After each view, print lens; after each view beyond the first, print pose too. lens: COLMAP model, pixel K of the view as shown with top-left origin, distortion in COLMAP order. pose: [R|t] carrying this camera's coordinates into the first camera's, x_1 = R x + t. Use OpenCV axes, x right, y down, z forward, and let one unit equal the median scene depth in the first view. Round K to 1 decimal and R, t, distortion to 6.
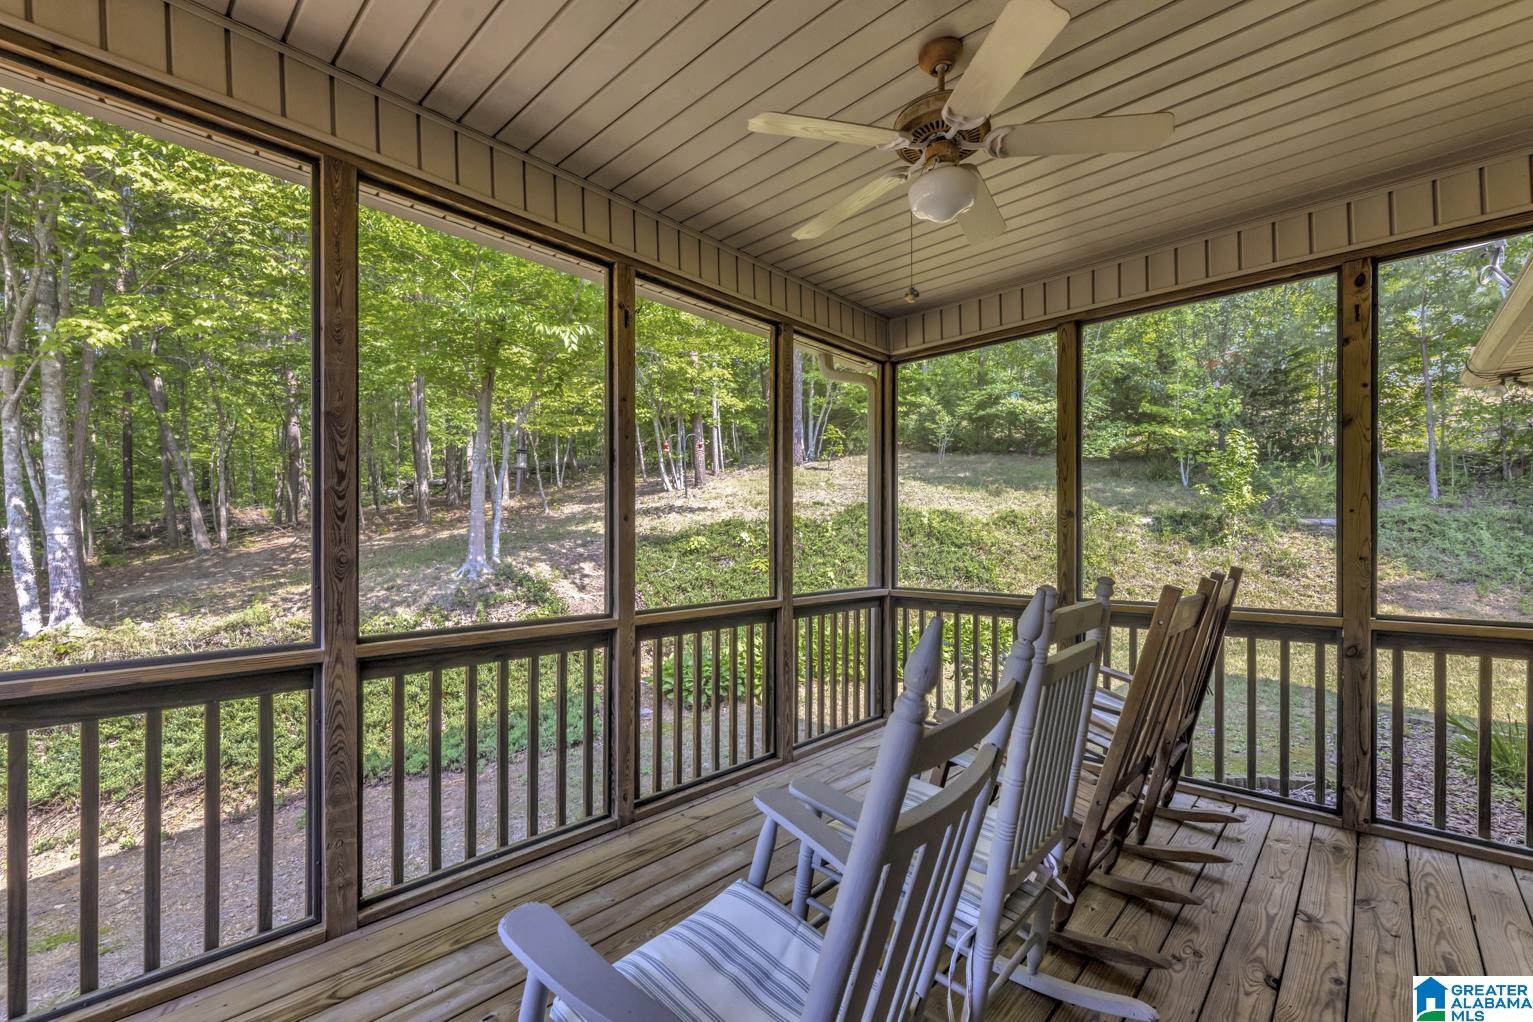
lens RADIAL K [[633.3, 0, 767.4], [0, 633.3, 525.9], [0, 0, 1]] dist [-0.000963, 0.000027]
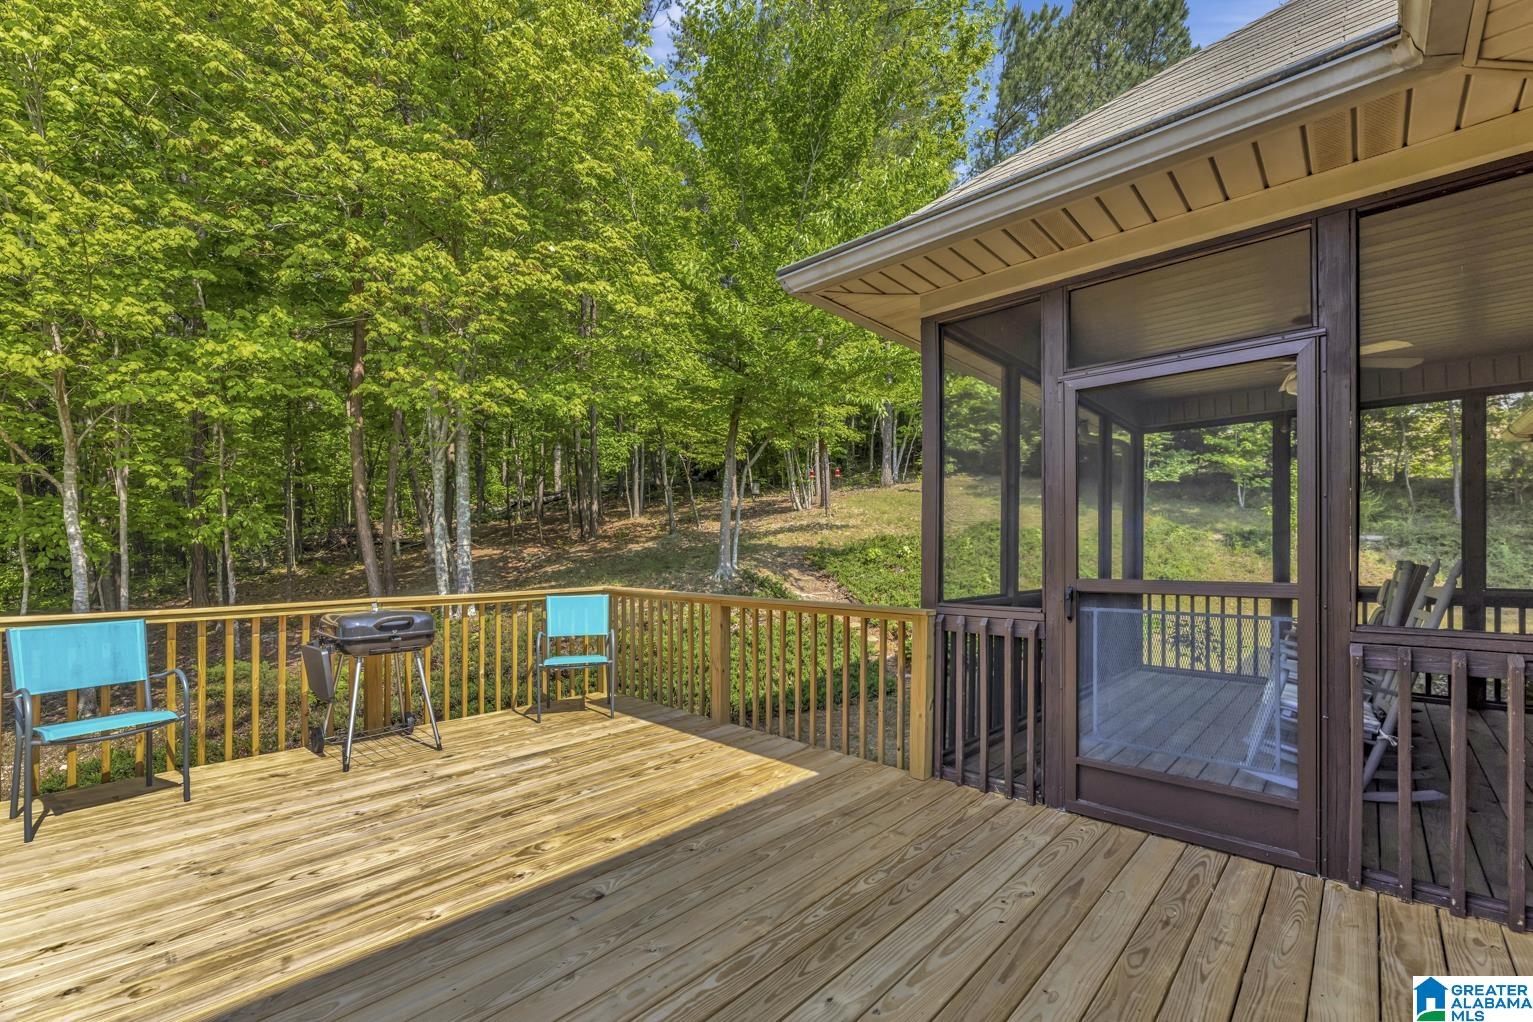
lens RADIAL K [[633.3, 0, 763.2], [0, 633.3, 542.5], [0, 0, 1]] dist [-0.000963, 0.000027]
pose [[0.999994, 0.002231, 0.002603, -0.260834], [-0.002238, 0.999993, 0.002882, 0.001112], [-0.002597, -0.002888, 0.999992, -0.191784]]
